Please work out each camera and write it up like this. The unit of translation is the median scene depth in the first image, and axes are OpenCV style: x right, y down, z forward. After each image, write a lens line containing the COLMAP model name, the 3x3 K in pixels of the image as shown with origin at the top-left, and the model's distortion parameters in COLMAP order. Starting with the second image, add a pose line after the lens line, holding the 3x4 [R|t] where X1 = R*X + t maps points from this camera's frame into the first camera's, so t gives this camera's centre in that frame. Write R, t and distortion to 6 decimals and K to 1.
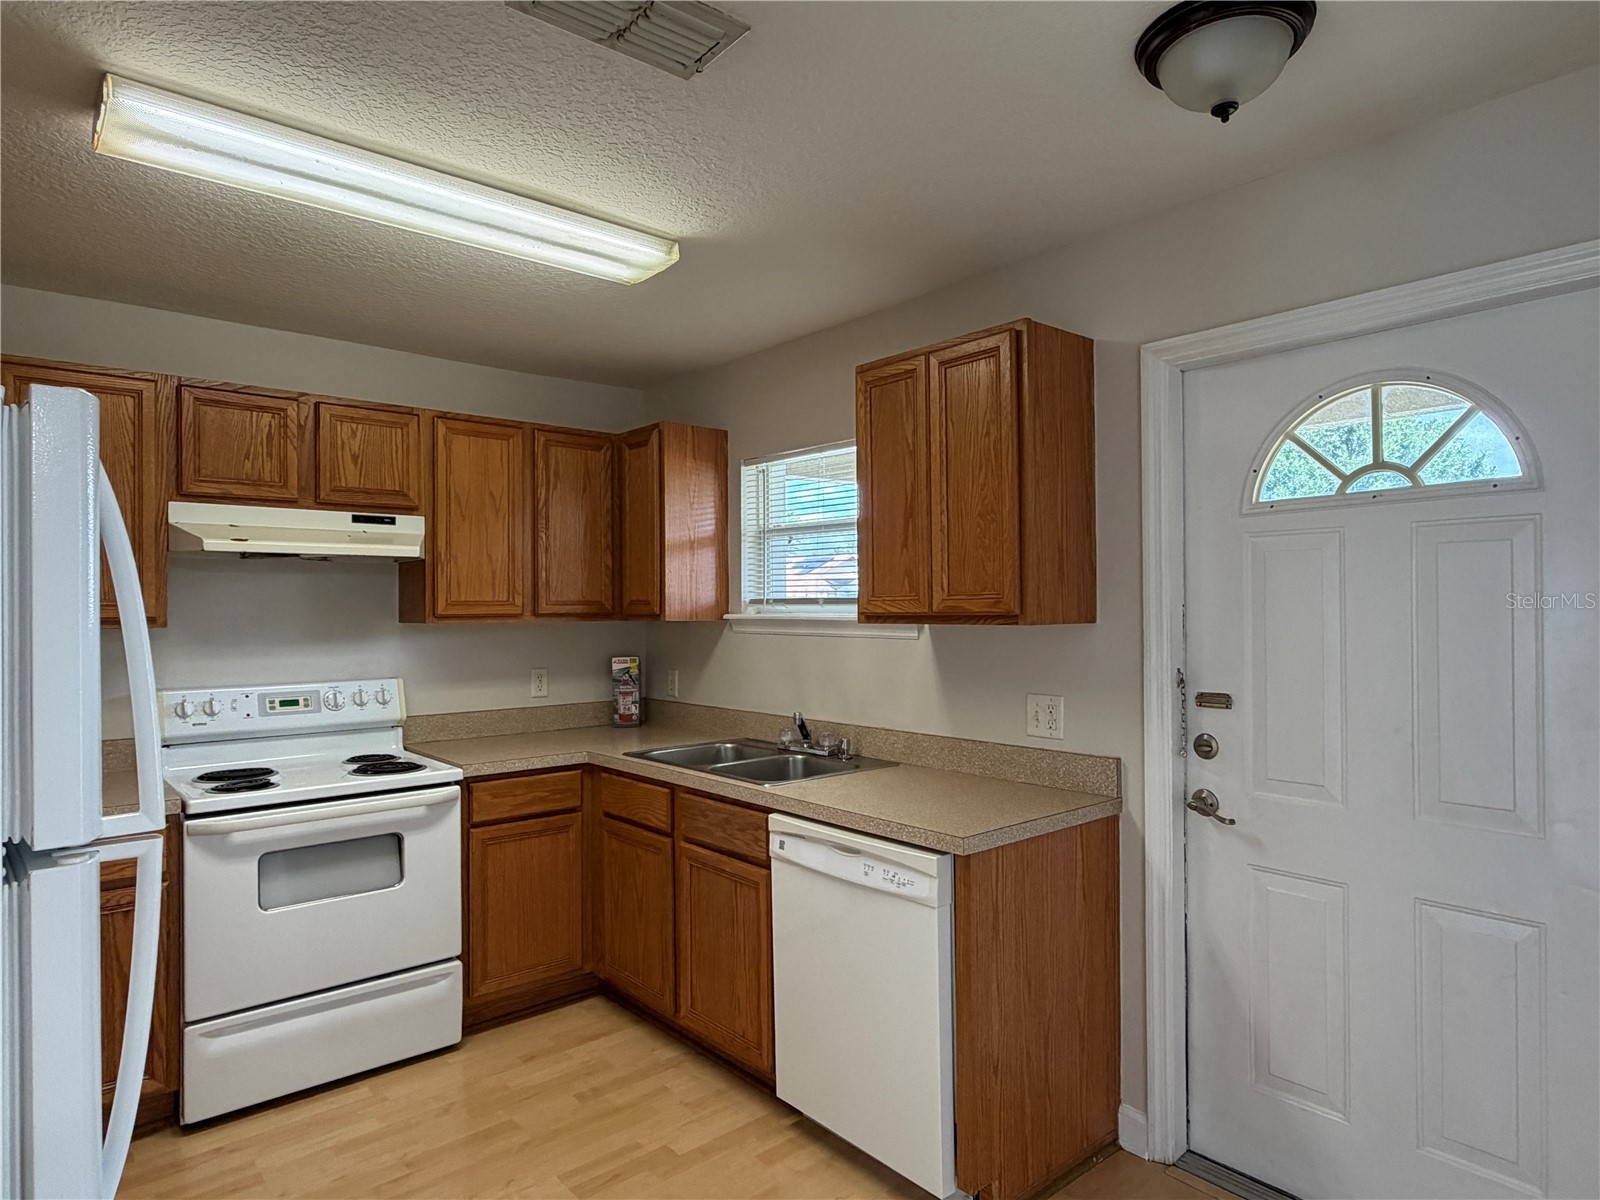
lens RADIAL K [[940.3, 0, 800.0], [0, 940.3, 600.0], [0, 0, 1]] dist [-0.001616, 0.000937]
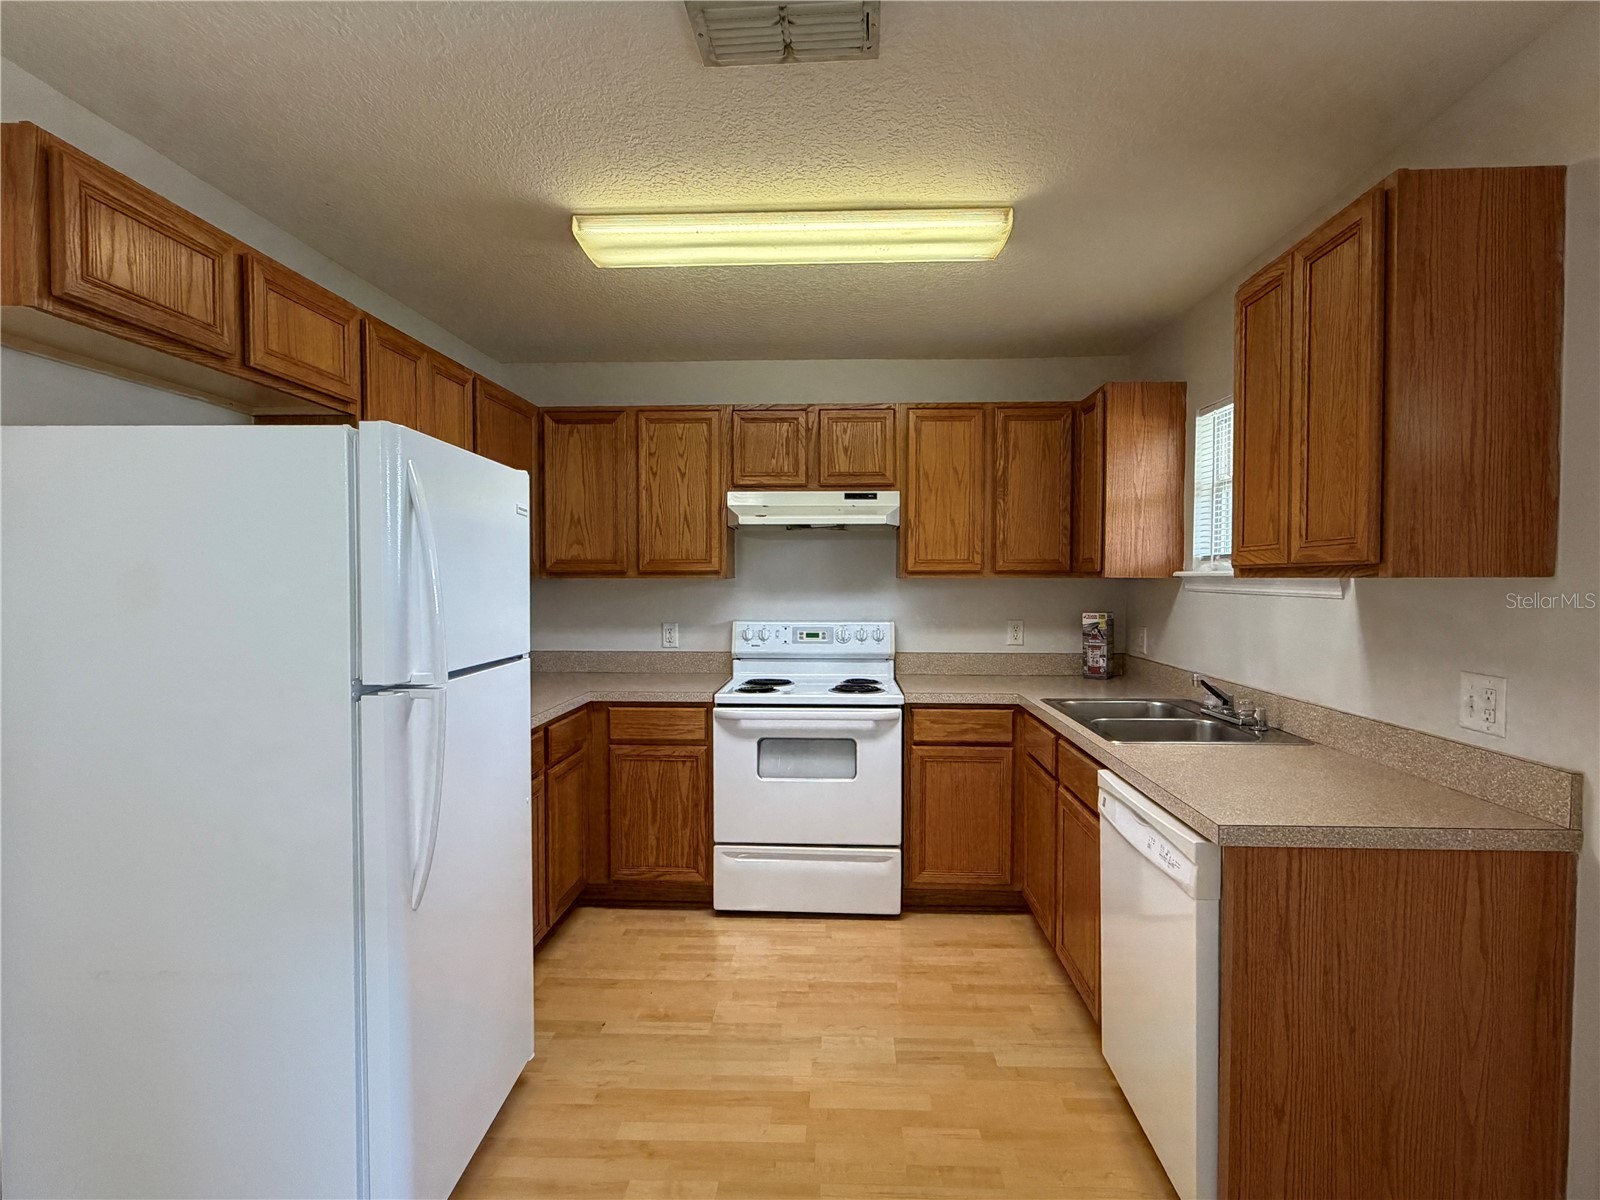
lens RADIAL K [[812.9, 0, 800.0], [0, 812.9, 600.0], [0, 0, 1]] dist [0.000981, 0.000523]
pose [[0.725571, 0.025322, -0.687681, 0.263593], [0.000912, 0.999287, 0.037758, 0.014800], [0.688146, -0.028023, 0.725030, 0.140556]]
